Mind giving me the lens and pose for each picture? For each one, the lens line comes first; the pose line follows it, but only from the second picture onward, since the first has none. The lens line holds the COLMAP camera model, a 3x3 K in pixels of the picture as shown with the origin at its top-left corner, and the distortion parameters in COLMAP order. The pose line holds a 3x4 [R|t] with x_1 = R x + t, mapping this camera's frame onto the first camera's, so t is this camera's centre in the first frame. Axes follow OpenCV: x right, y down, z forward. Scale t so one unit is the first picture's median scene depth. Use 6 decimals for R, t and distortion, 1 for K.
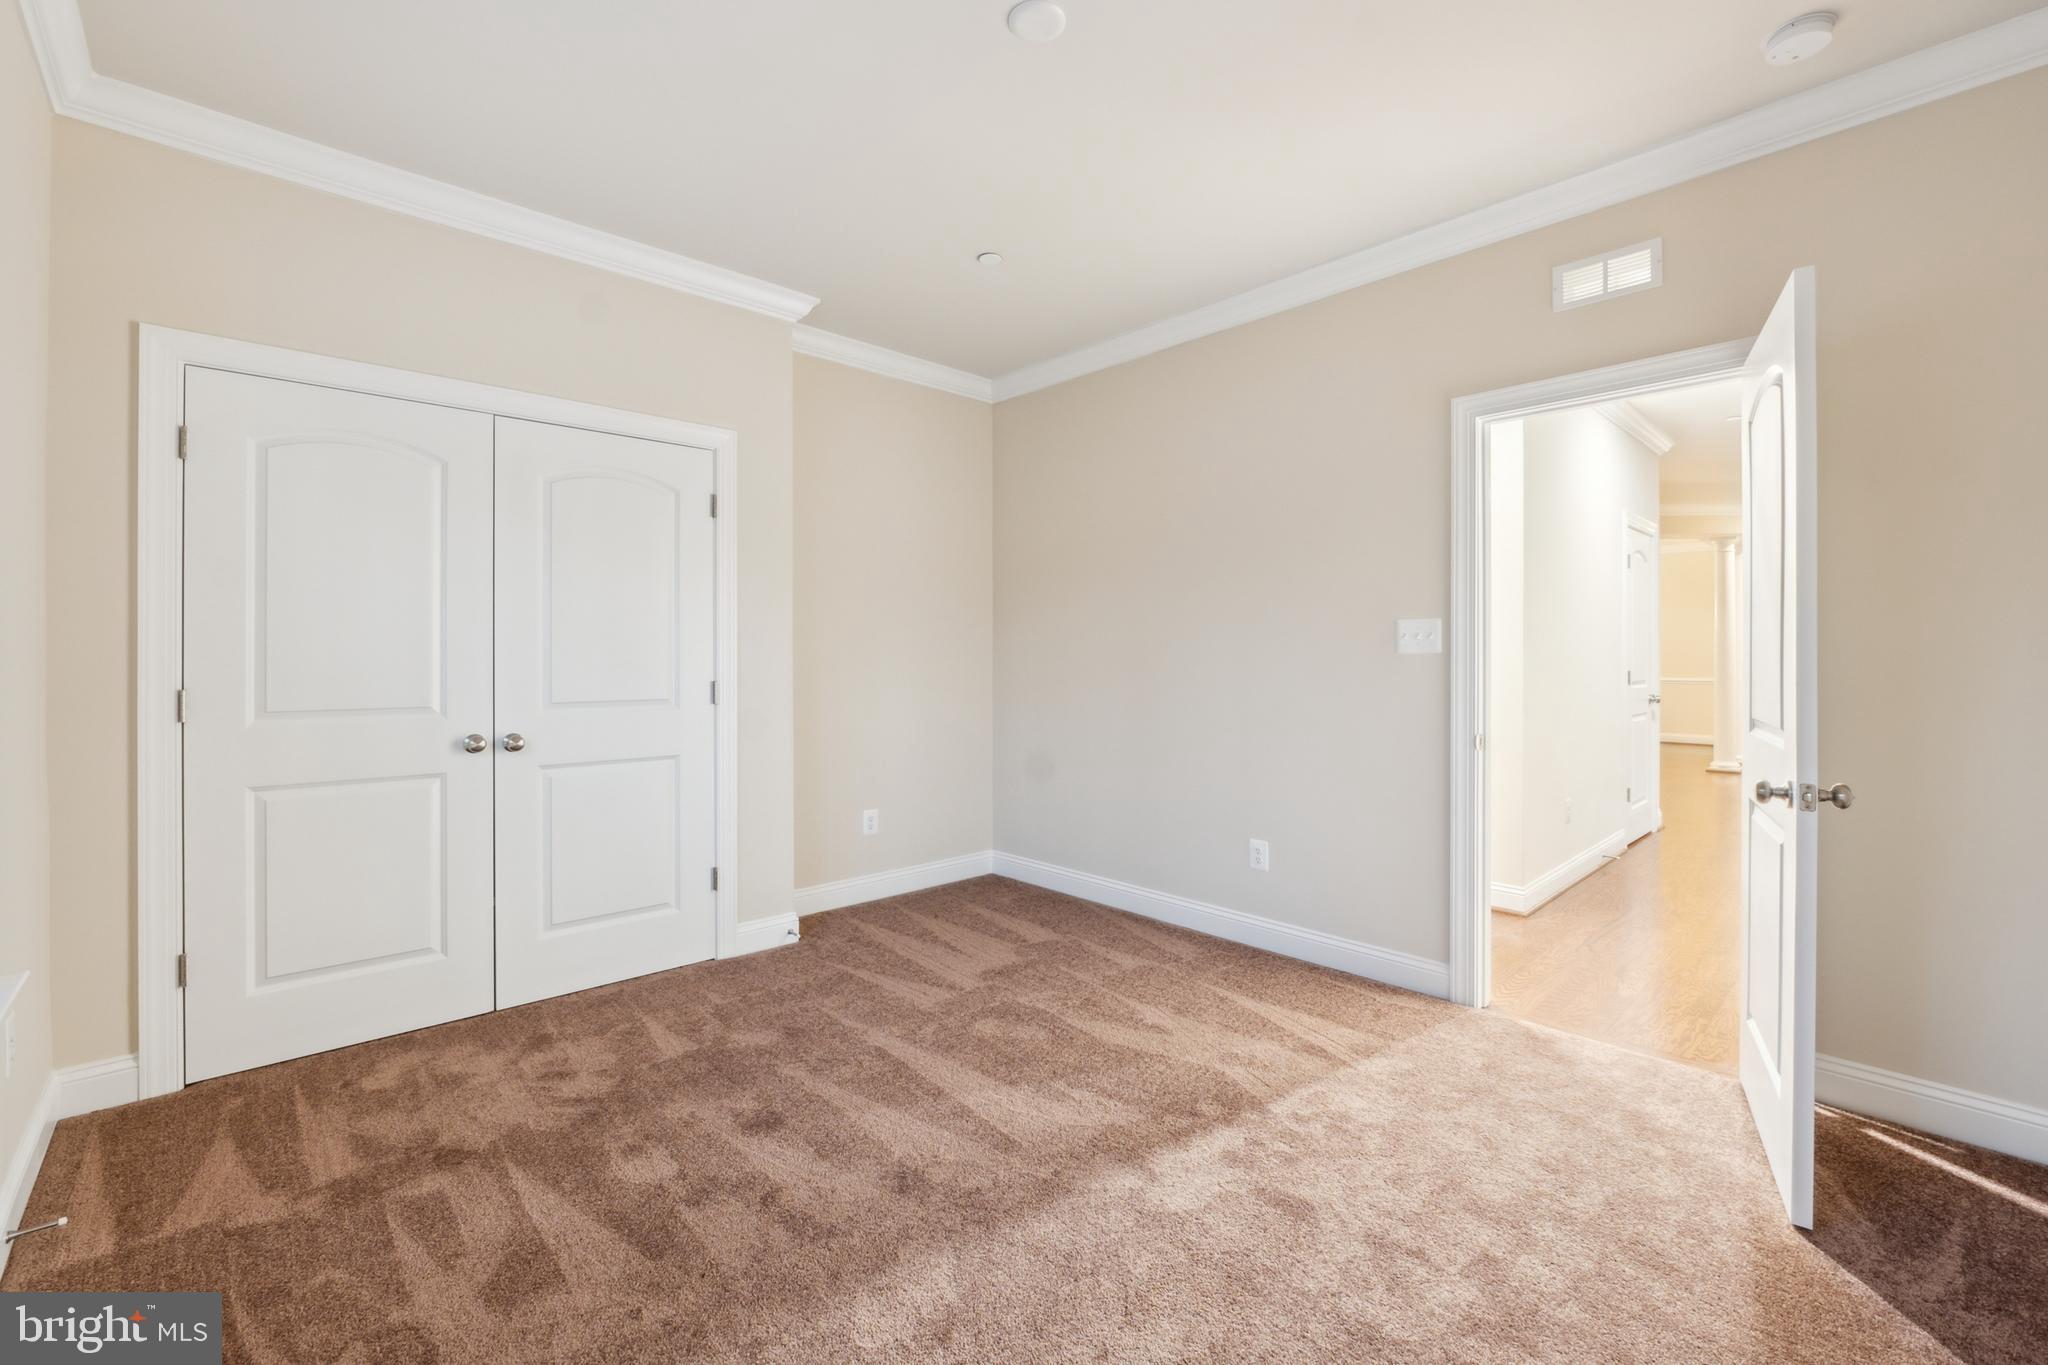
lens RADIAL K [[857.7, 0, 1024.3], [0, 857.7, 671.6], [0, 0, 1]] dist [-0.014130, -0.000441]
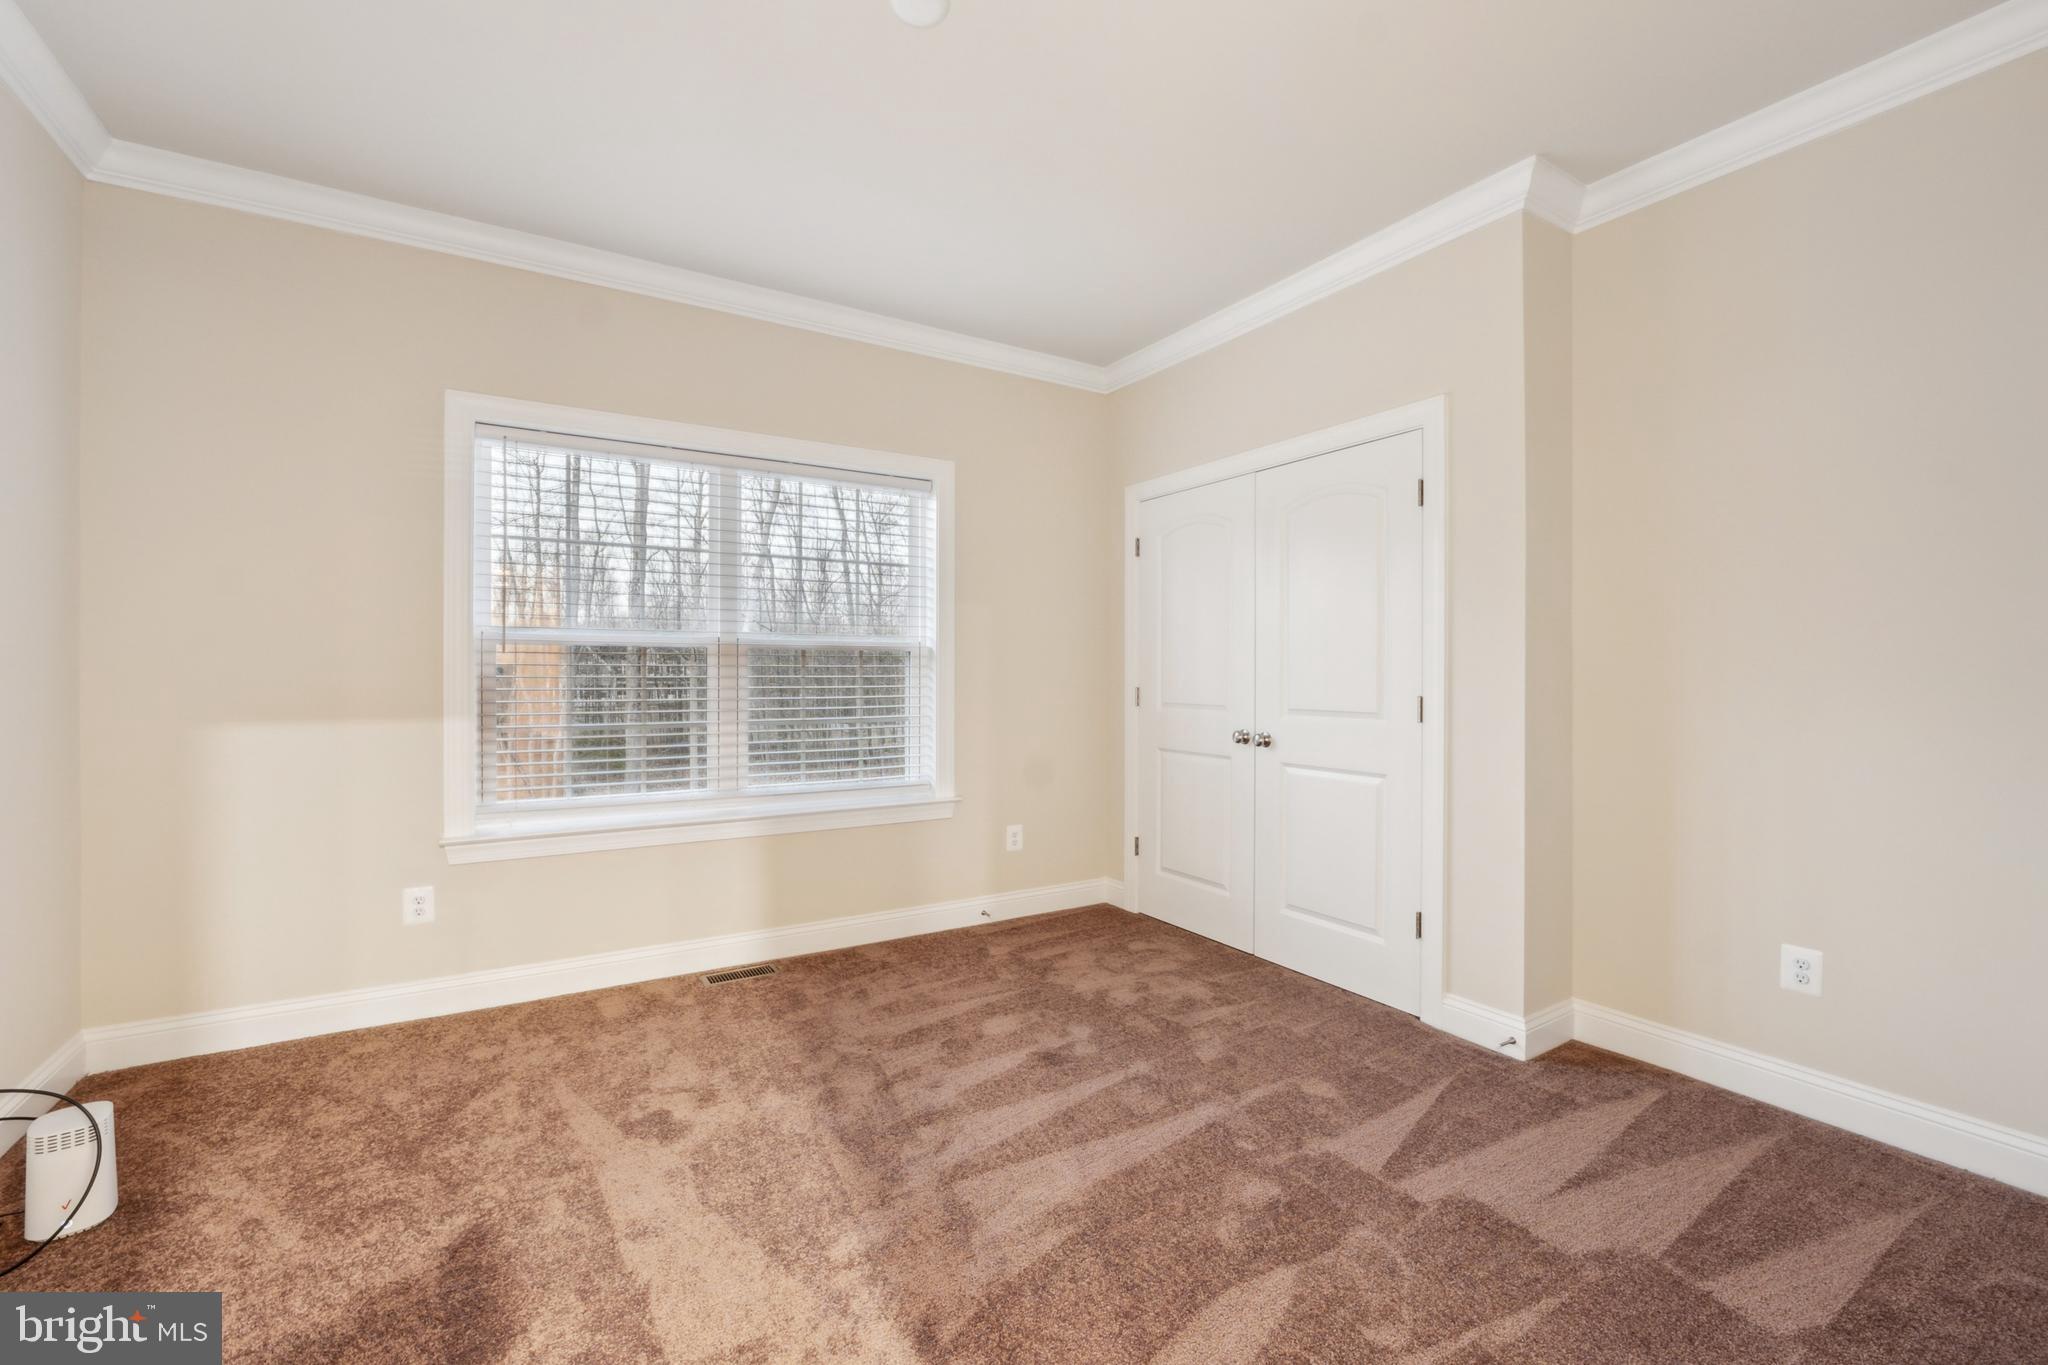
lens RADIAL K [[857.7, 0, 1029.4], [0, 857.7, 686.7], [0, 0, 1]] dist [-0.014130, -0.000441]
pose [[-0.194164, 0.016290, -0.980834, 0.627979], [-0.018111, 0.999632, 0.020188, -0.009966], [0.980802, 0.021683, -0.193798, 0.875326]]
